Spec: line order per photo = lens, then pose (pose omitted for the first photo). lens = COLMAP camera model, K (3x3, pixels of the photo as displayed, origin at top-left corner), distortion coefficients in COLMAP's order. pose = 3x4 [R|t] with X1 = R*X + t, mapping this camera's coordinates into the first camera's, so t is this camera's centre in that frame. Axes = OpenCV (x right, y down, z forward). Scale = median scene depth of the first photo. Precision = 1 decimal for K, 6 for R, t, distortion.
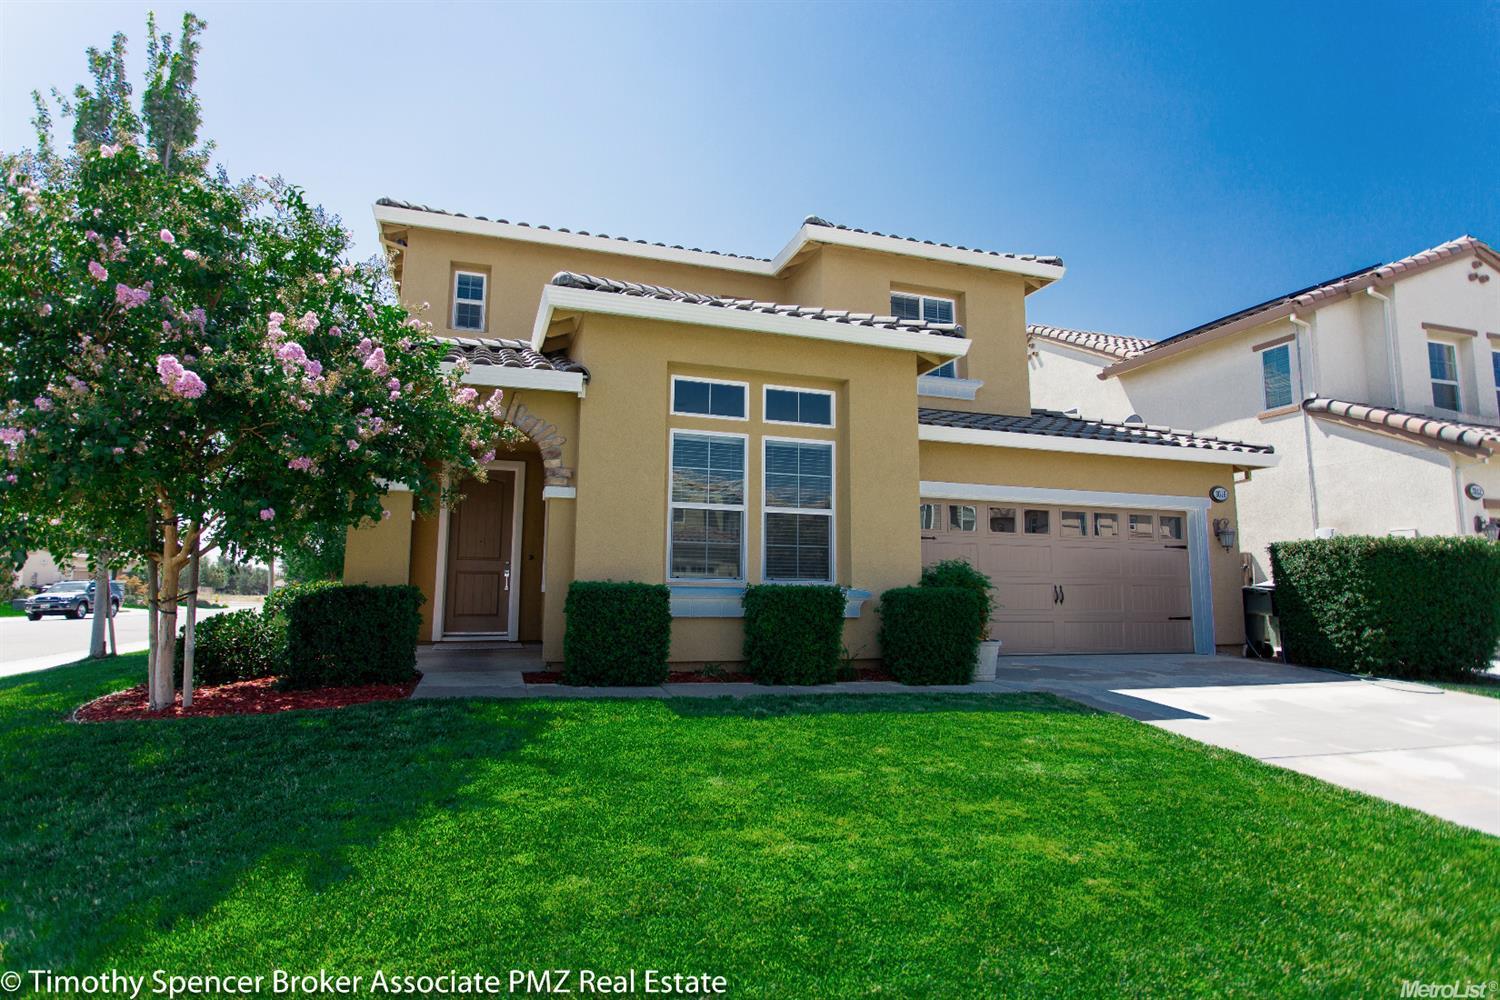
lens RADIAL K [[835.5, 0, 750.0], [0, 835.5, 500.0], [0, 0, 1]] dist [0.003945, -0.001665]
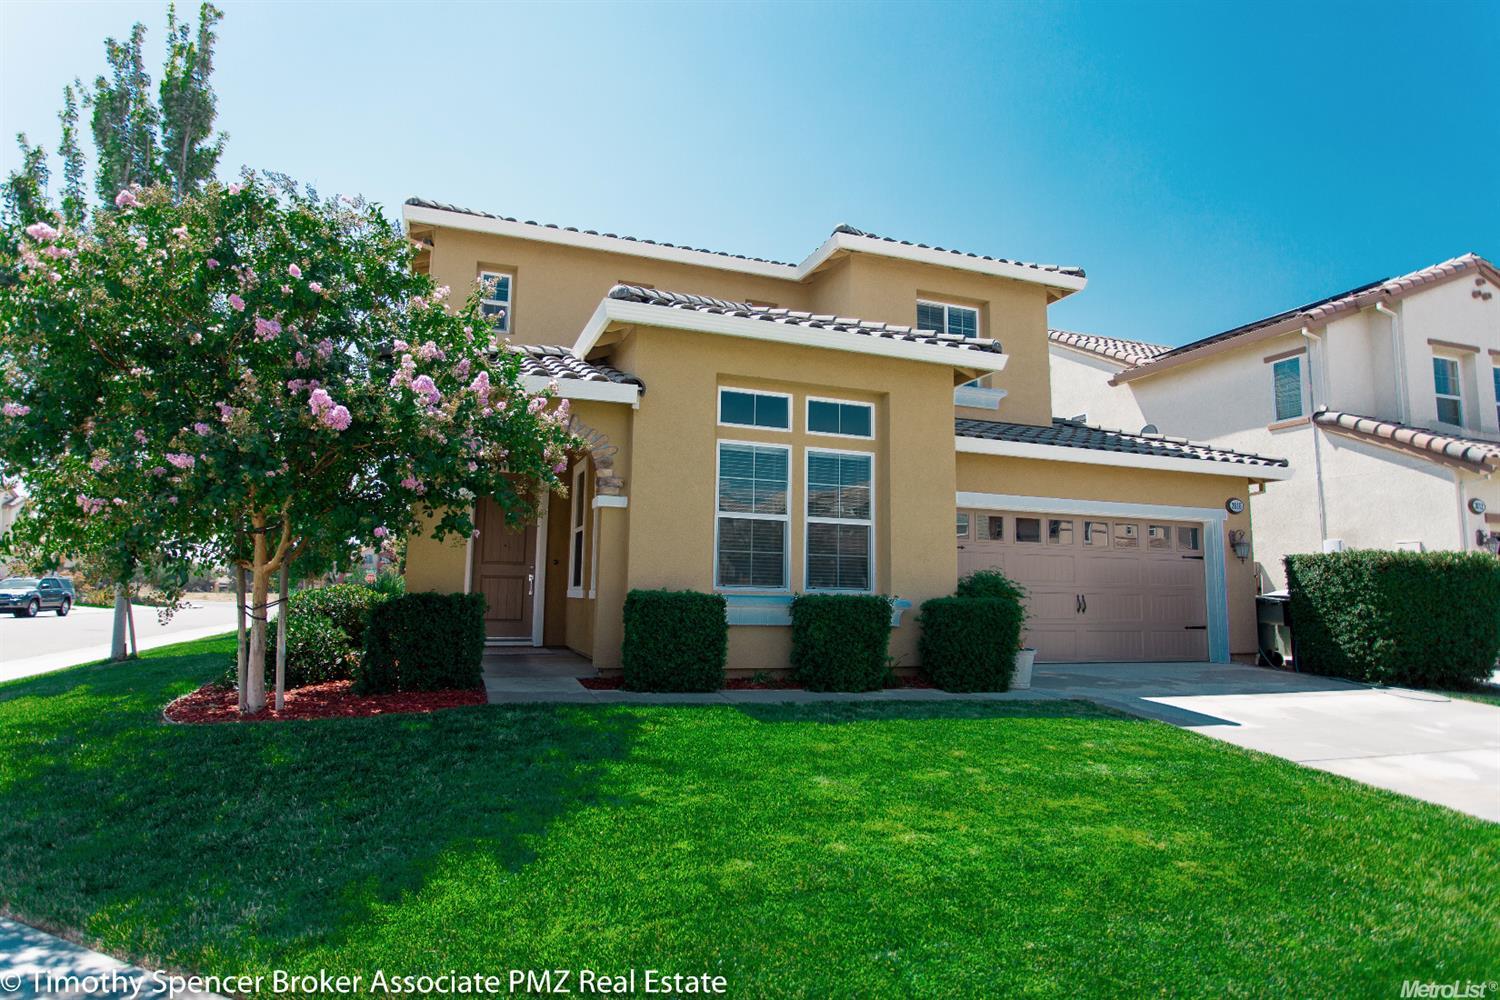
lens RADIAL K [[882.3, 0, 750.0], [0, 882.3, 500.0], [0, 0, 1]] dist [-0.008242, 0.003348]
pose [[0.999420, 0.011589, 0.032012, -0.085705], [-0.011723, 0.999923, 0.004018, -0.015643], [-0.031963, -0.004391, 0.999479, -0.070204]]
